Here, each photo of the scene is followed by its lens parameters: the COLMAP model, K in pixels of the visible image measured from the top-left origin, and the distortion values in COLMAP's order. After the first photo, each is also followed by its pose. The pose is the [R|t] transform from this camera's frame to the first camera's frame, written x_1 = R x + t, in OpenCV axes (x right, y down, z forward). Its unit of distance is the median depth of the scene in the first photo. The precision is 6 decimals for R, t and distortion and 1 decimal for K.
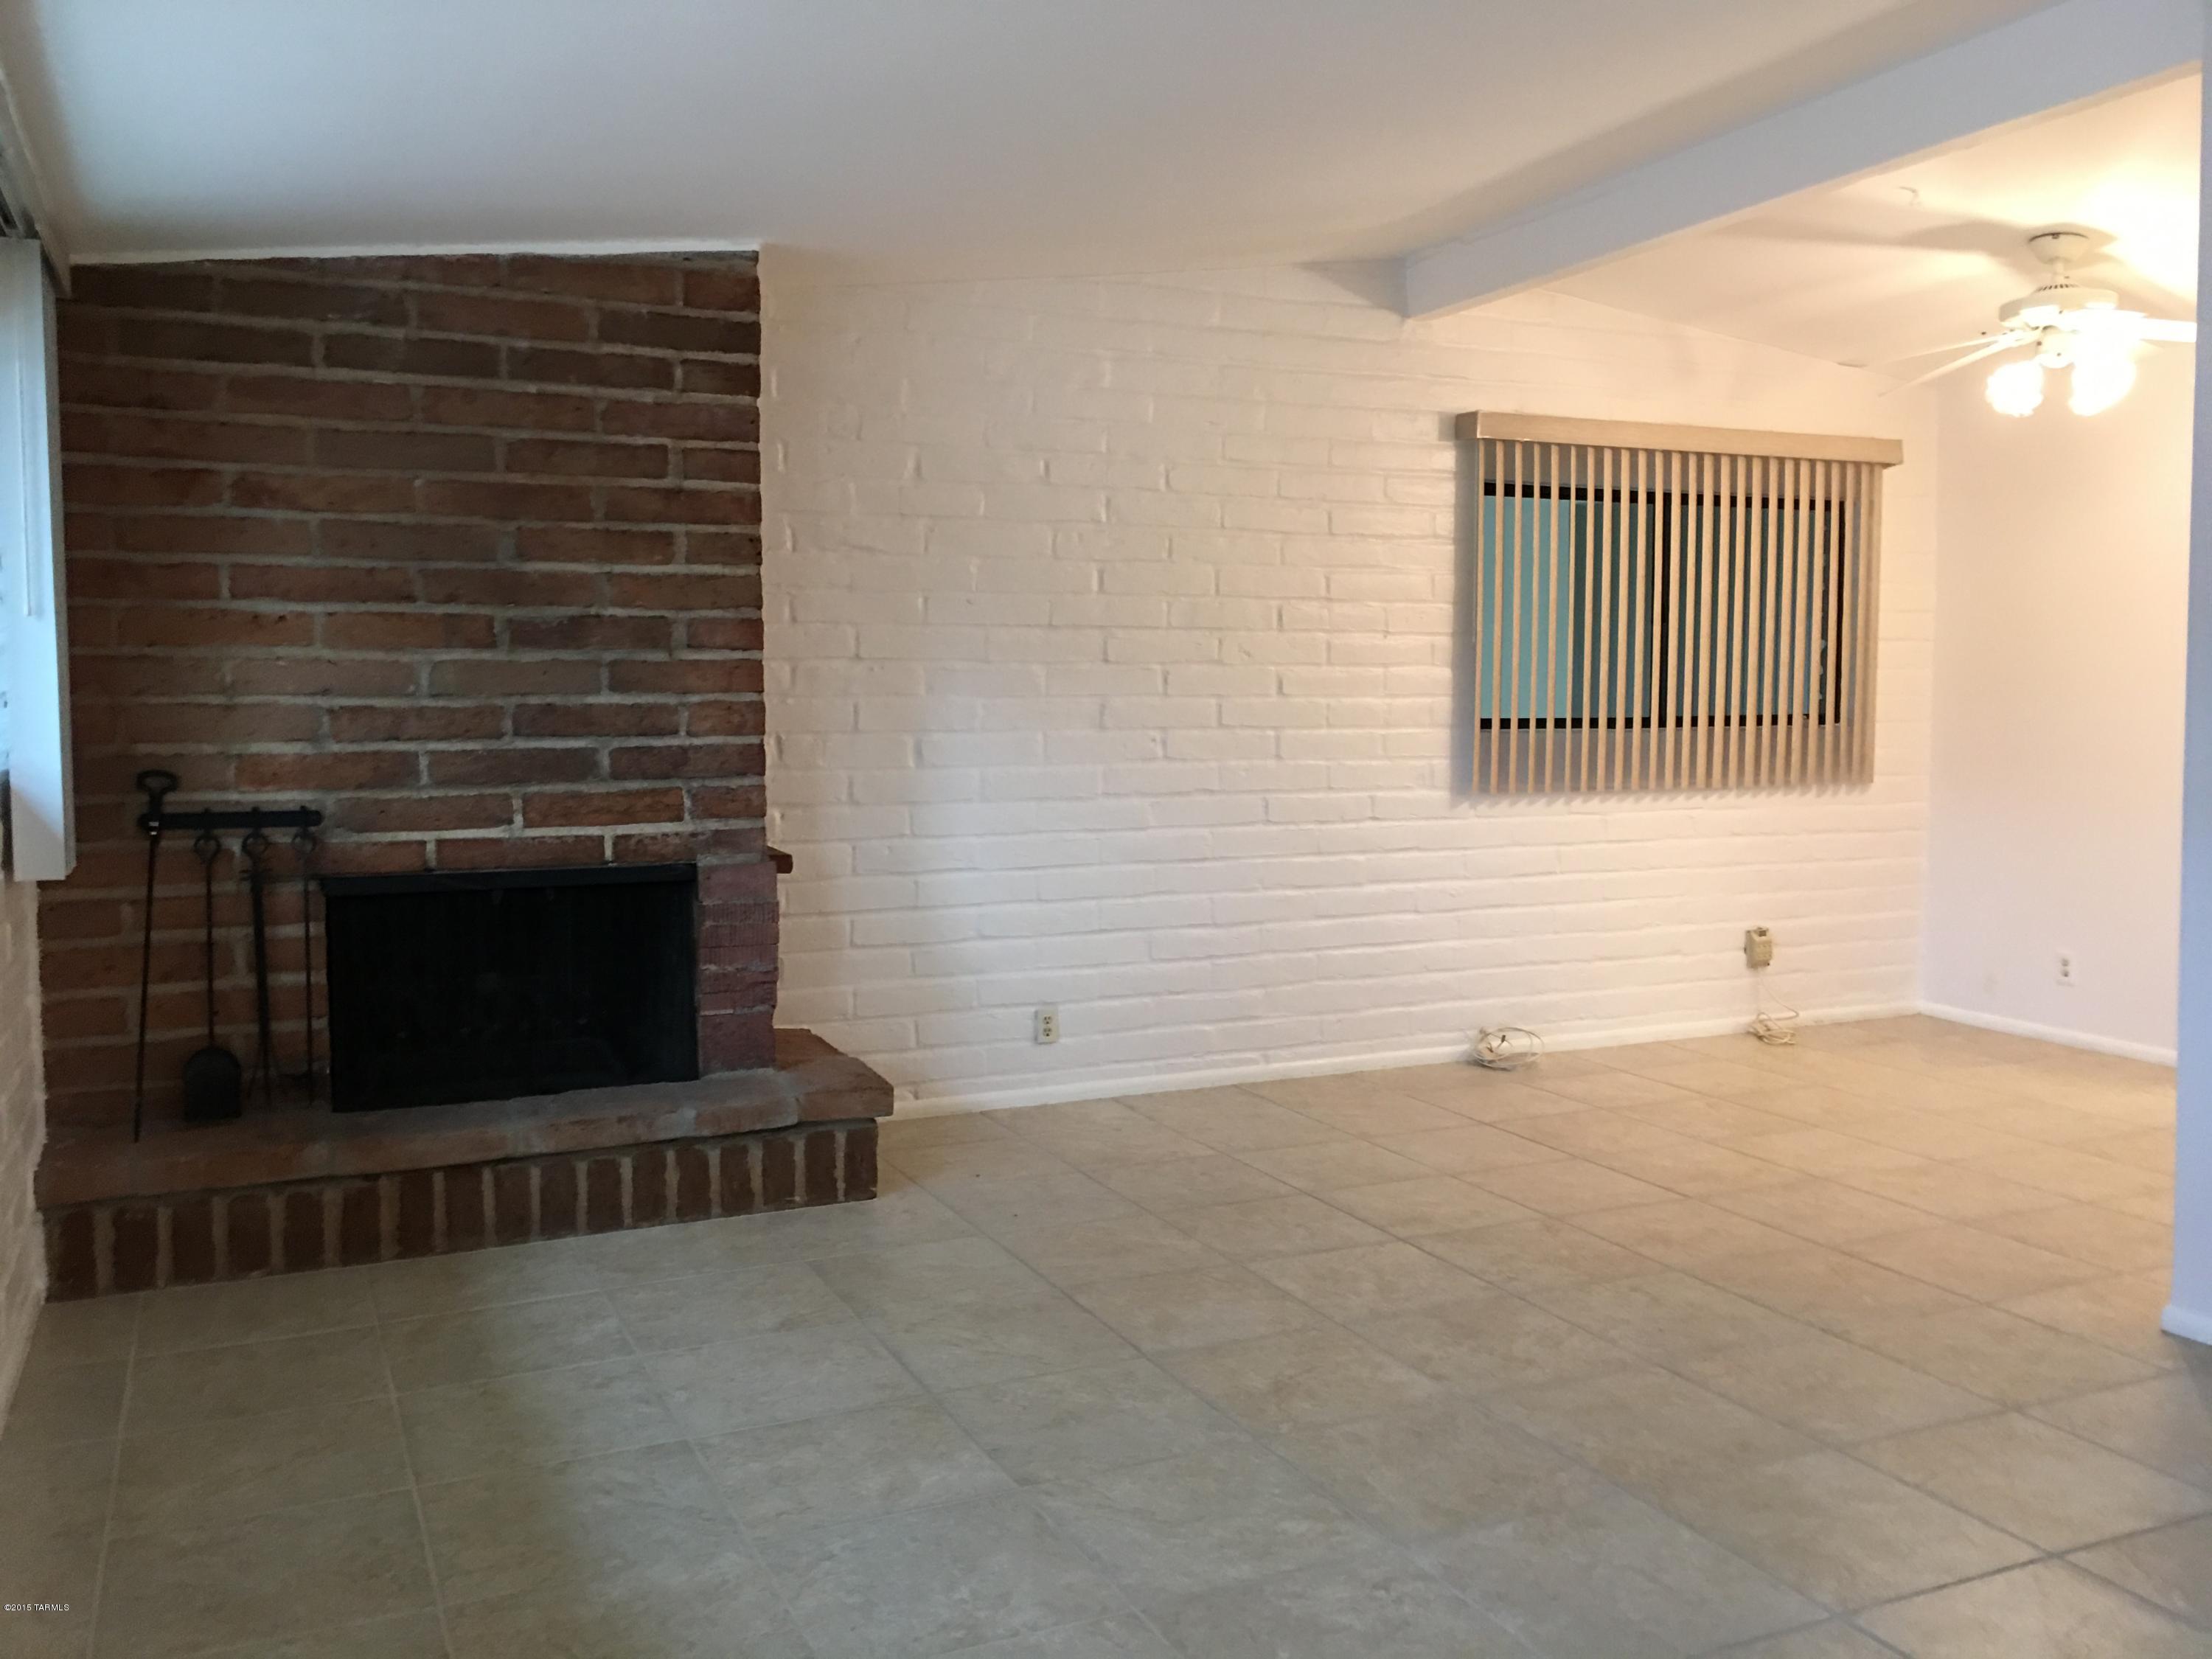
lens RADIAL K [[1867.1, 0, 1149.2], [0, 1867.1, 799.2], [0, 0, 1]] dist [0.075261, -0.091133]
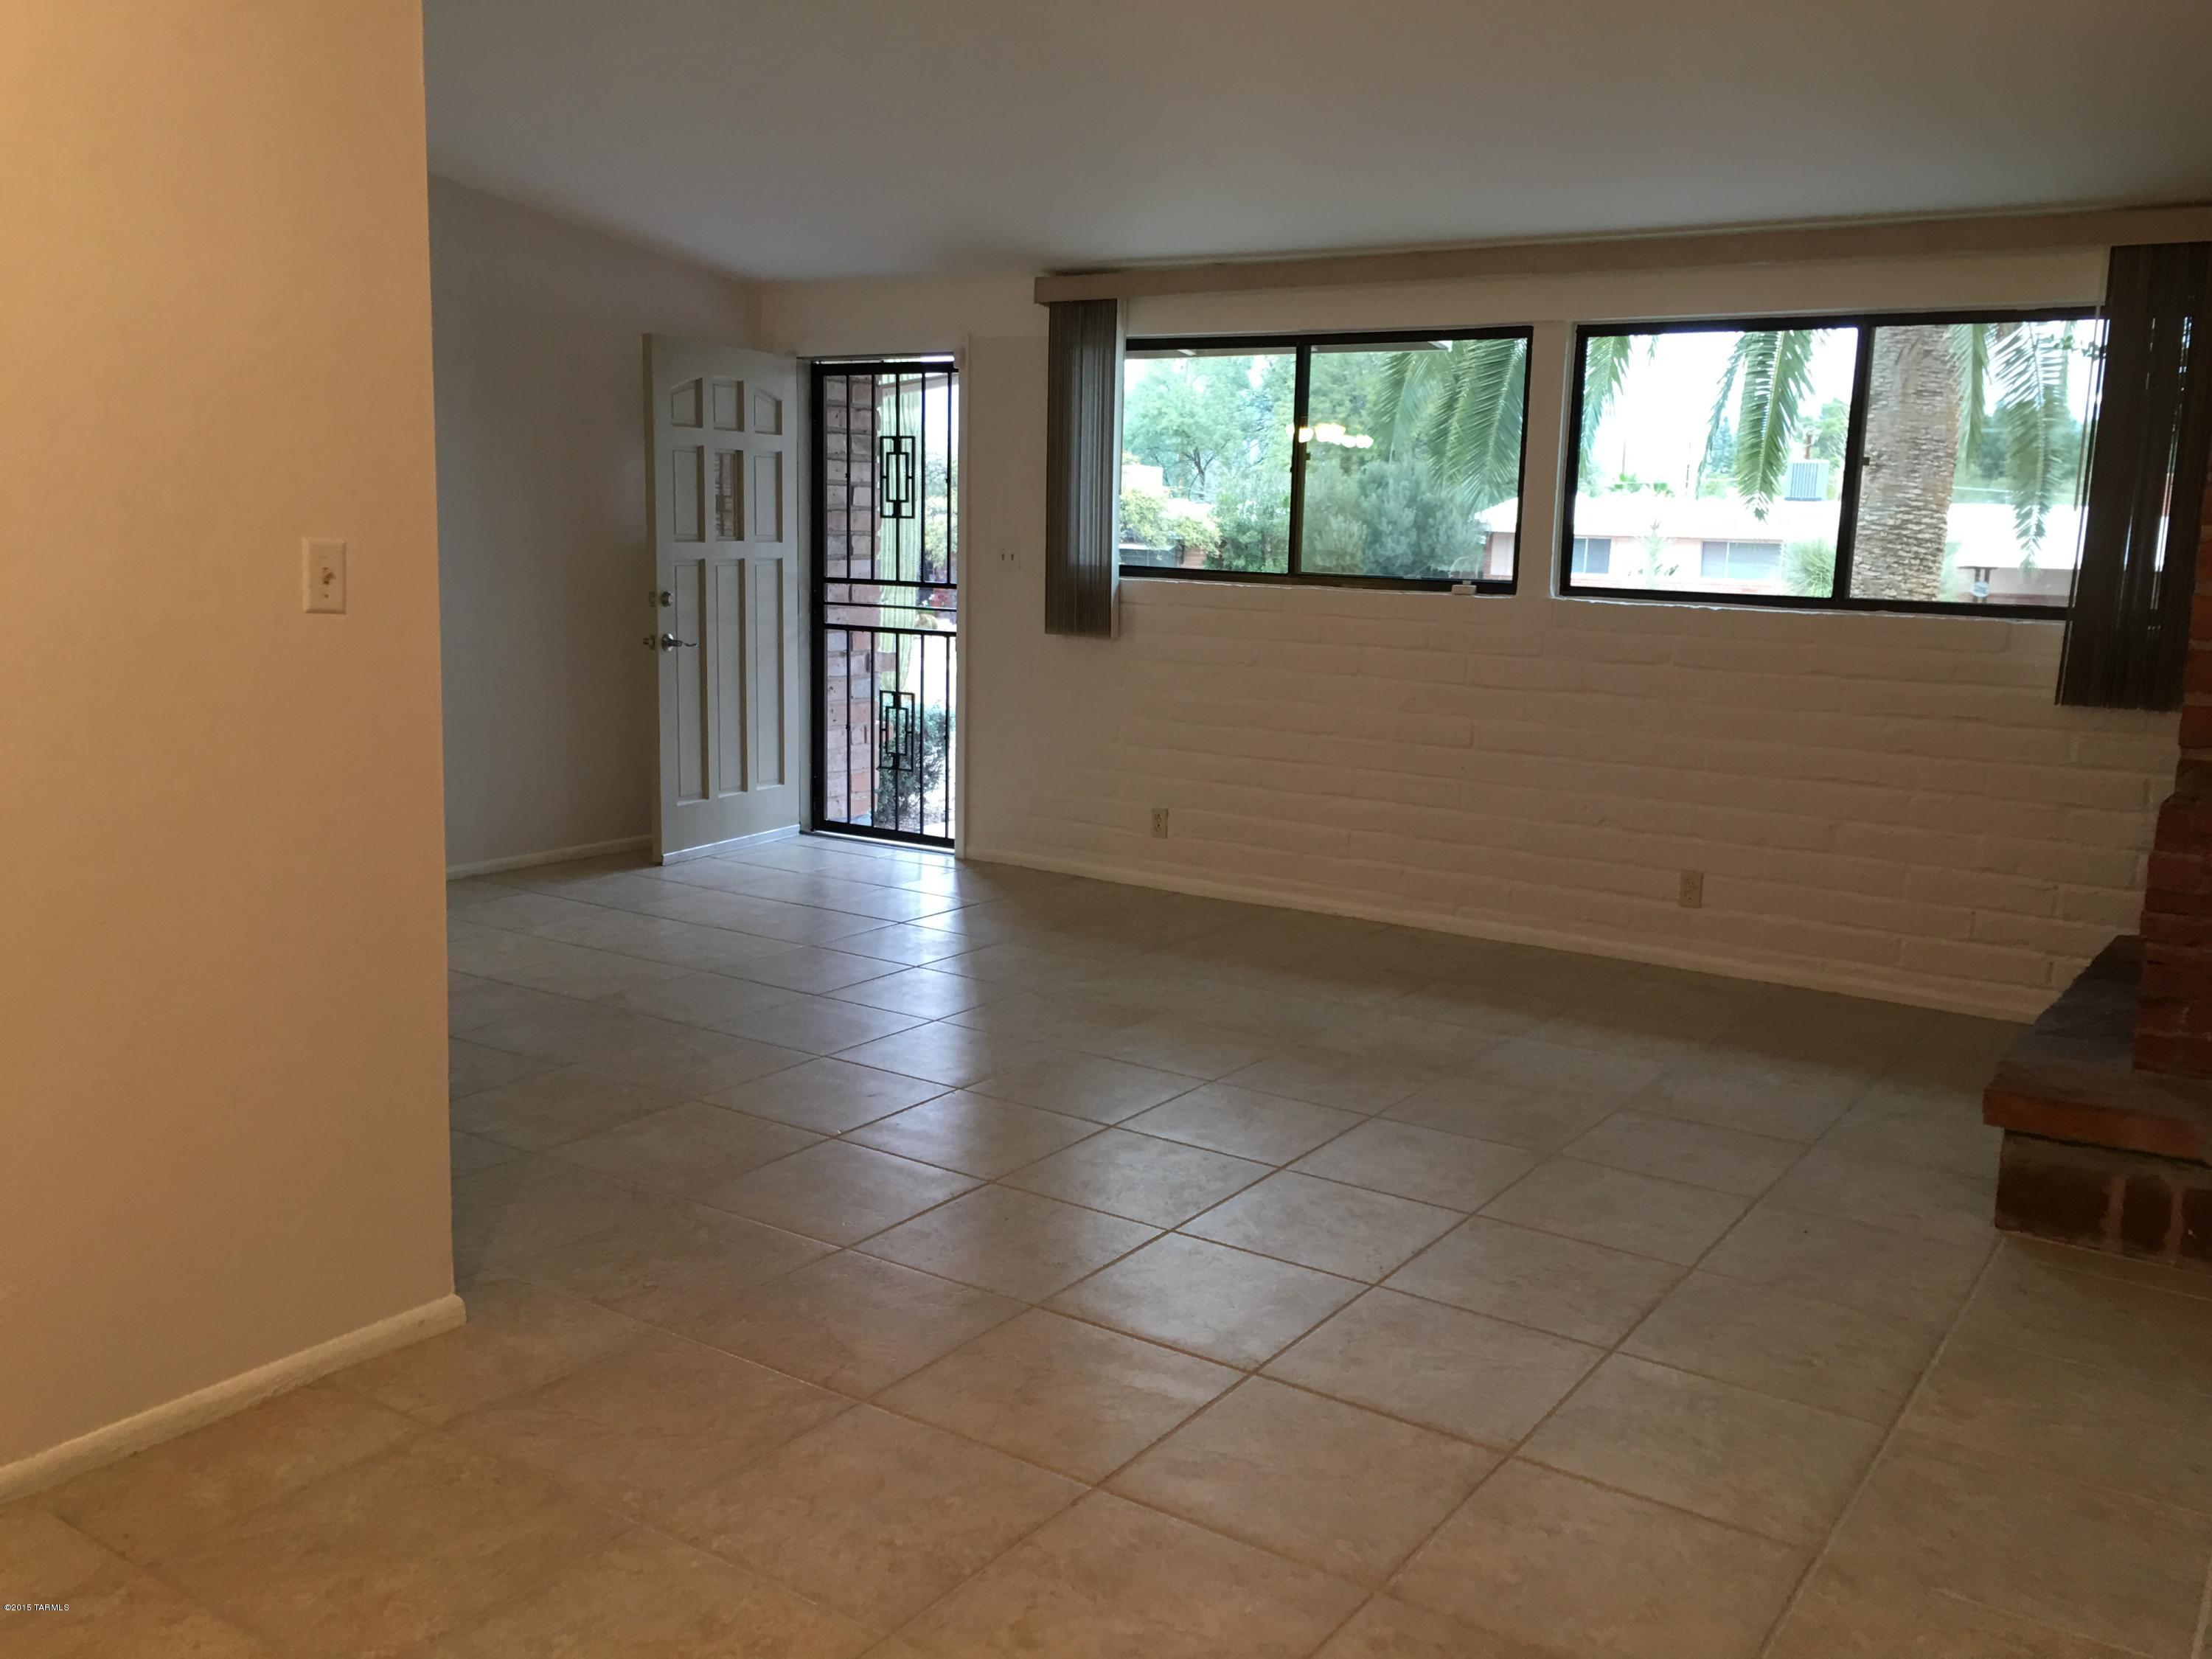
lens RADIAL K [[1867.1, 0, 1135.5], [0, 1867.1, 851.7], [0, 0, 1]] dist [0.075261, -0.091133]
pose [[-0.860915, 0.063092, -0.504822, 0.466683], [-0.060426, 0.972576, 0.224600, -0.081537], [0.505148, 0.223866, -0.833492, 1.216753]]
